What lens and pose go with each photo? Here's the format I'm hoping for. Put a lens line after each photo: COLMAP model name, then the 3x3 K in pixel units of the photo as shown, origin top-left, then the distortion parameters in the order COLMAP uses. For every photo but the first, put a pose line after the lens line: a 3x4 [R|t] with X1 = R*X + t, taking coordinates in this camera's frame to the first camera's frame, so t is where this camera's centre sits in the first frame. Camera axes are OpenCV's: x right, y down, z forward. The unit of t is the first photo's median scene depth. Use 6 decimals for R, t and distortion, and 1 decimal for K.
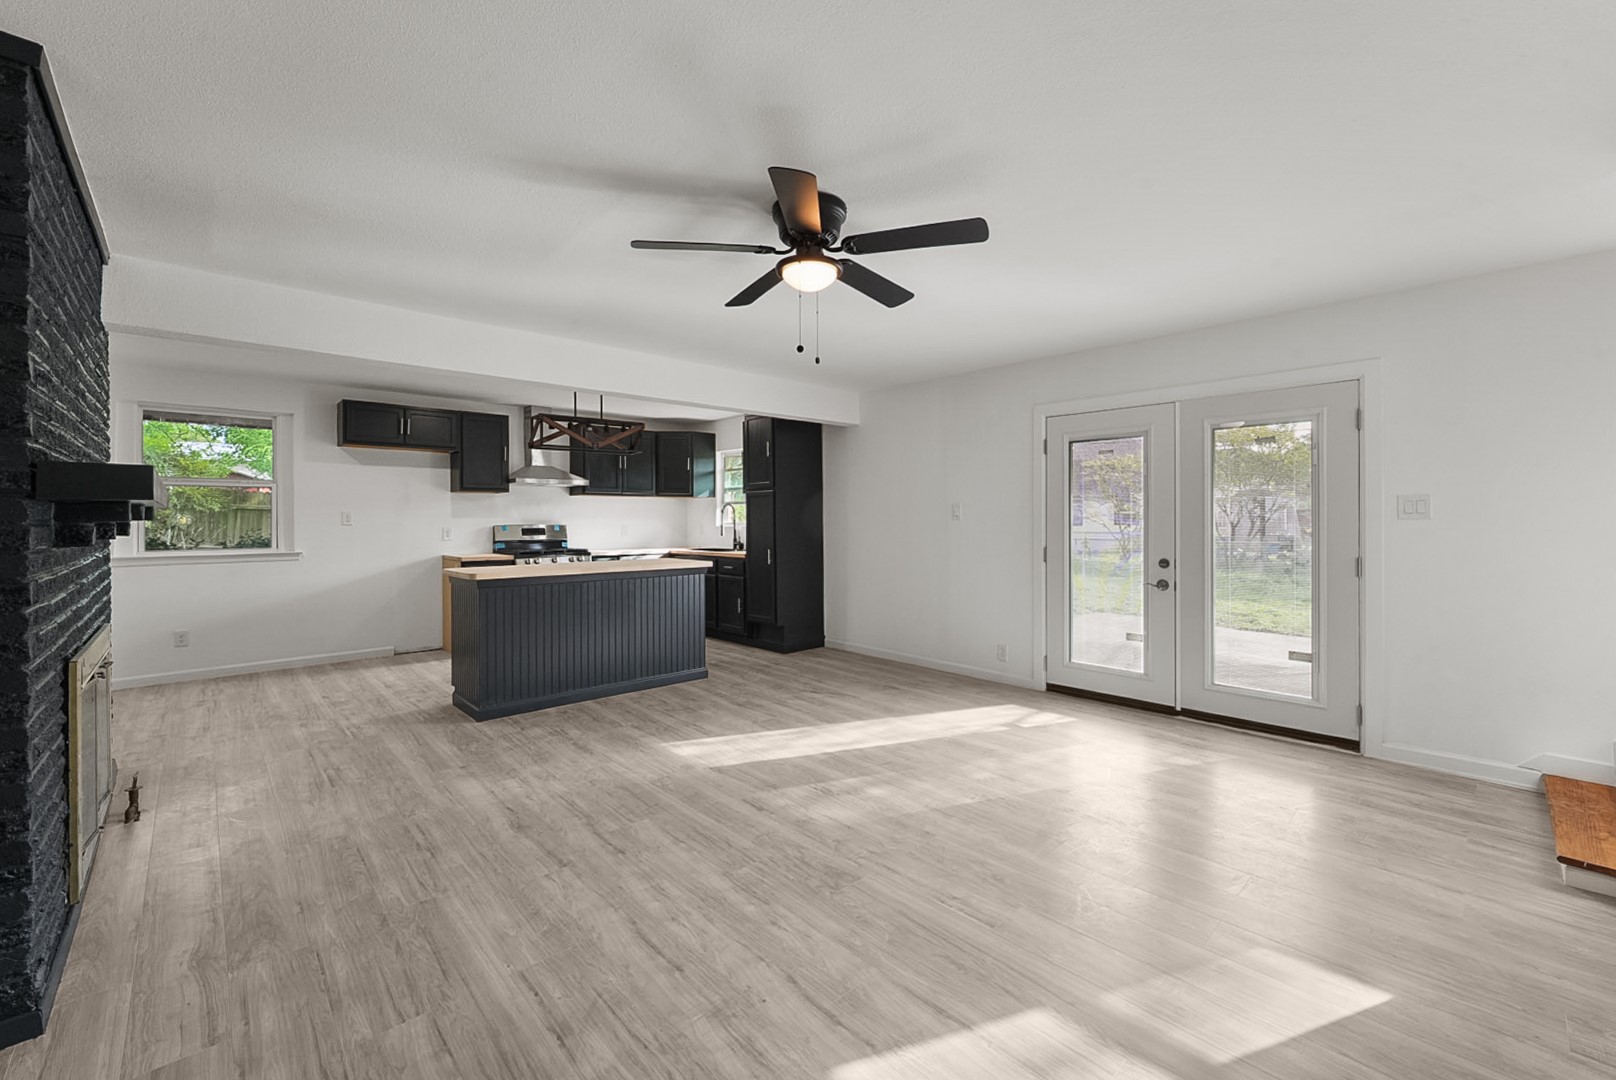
lens RADIAL K [[646.9, 0, 801.6], [0, 646.9, 505.7], [0, 0, 1]] dist [-0.014228, 0.000108]
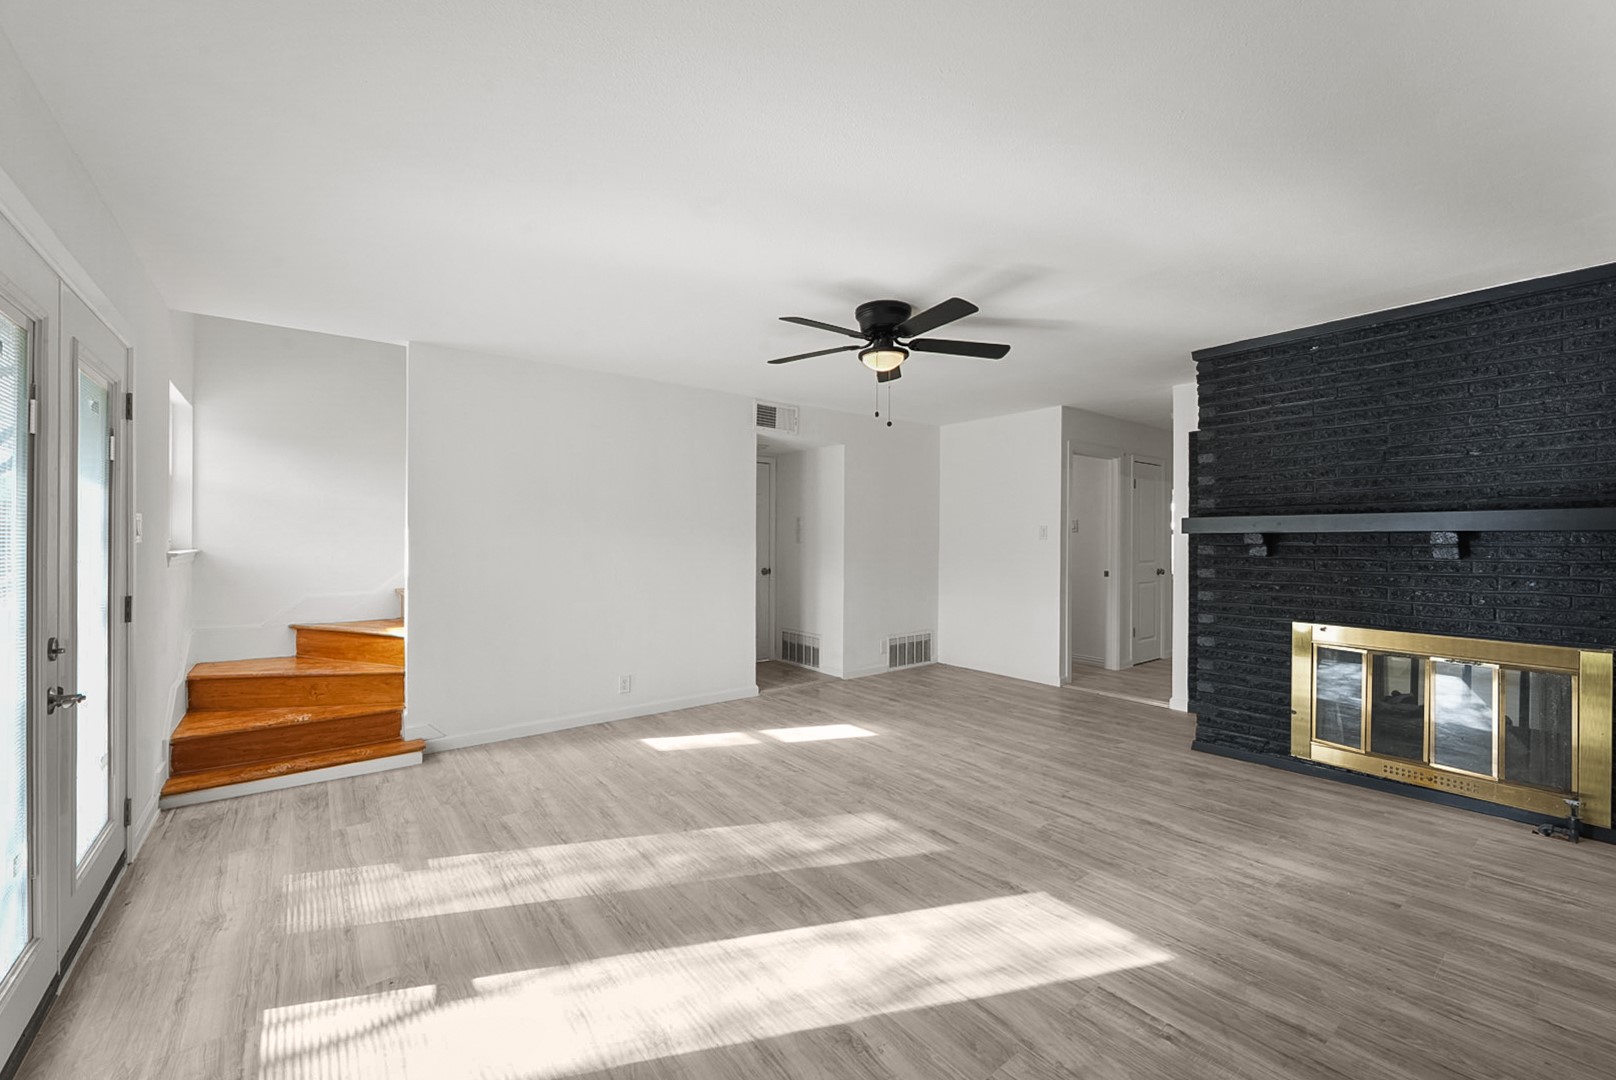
lens RADIAL K [[646.5, 0, 805.6], [0, 646.5, 535.3], [0, 0, 1]] dist [-0.001582, 0.000389]
pose [[-0.995955, 0.000152, 0.089851, 0.036058], [-0.002173, 0.999665, -0.025780, 0.029028], [-0.089825, -0.025871, -0.995621, 1.644528]]
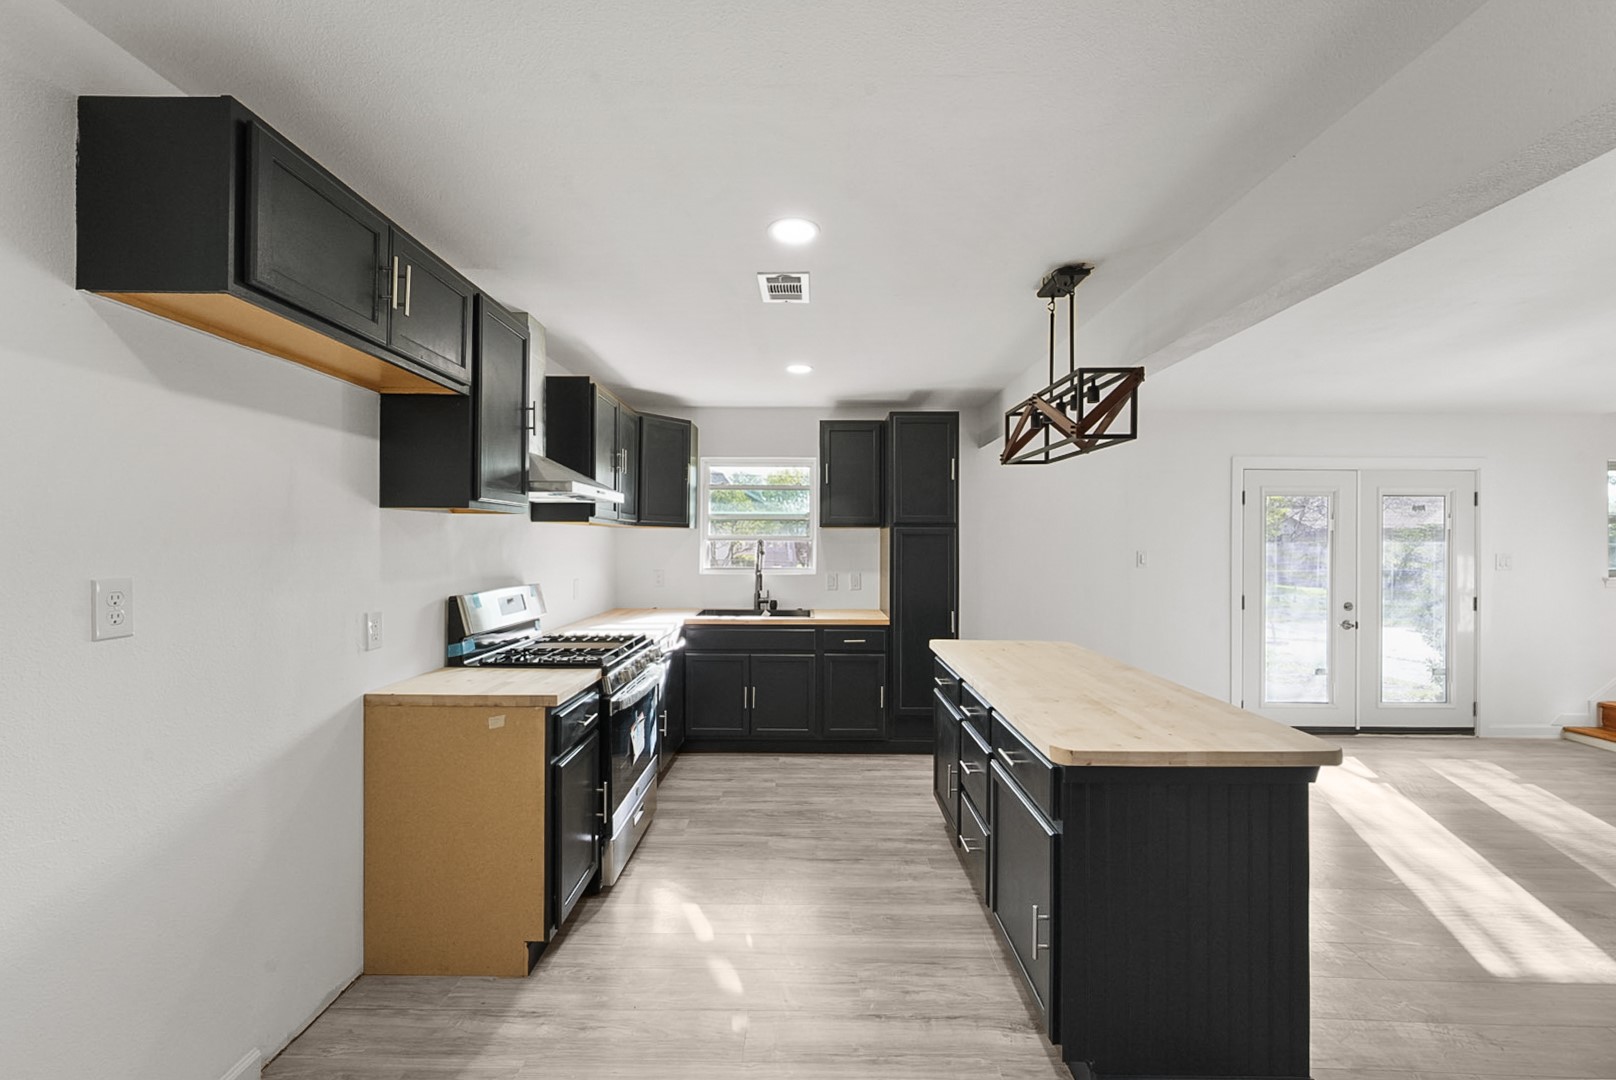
lens RADIAL K [[649.8, 0, 808.0], [0, 649.8, 540.0], [0, 0, 1]] dist [0.000143, 0.000106]
pose [[0.684464, 0.010265, 0.728975, -1.170856], [-0.022246, 0.999729, 0.006810, -0.021708], [-0.728707, -0.020878, 0.684507, 1.087049]]
